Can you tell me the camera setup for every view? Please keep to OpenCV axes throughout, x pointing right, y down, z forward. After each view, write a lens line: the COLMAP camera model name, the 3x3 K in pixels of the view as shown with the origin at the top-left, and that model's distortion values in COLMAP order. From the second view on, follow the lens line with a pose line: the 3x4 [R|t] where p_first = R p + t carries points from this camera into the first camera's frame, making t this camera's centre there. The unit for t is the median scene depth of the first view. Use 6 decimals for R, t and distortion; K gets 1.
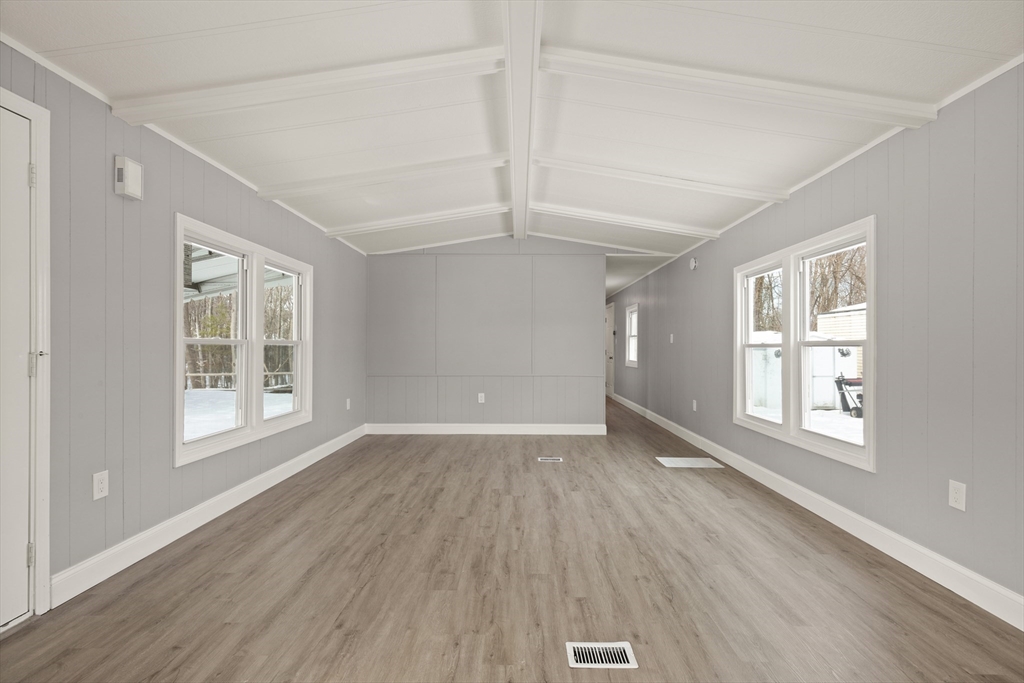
lens RADIAL K [[464.2, 0, 516.6], [0, 464.2, 343.9], [0, 0, 1]] dist [0.008106, -0.000028]
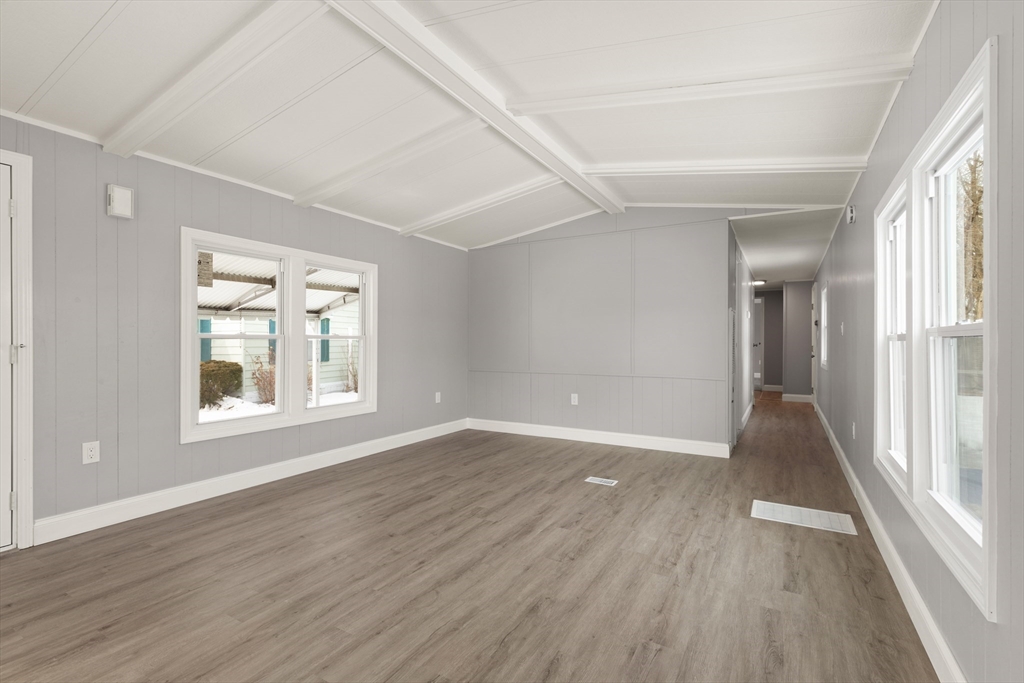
lens RADIAL K [[465.9, 0, 518.5], [0, 465.9, 339.2], [0, 0, 1]] dist [0.007841, -0.000194]
pose [[0.873857, -0.004152, -0.486165, 0.458076], [0.004127, 0.999991, -0.001123, 0.005353], [0.486165, -0.001025, 0.873866, 0.303958]]
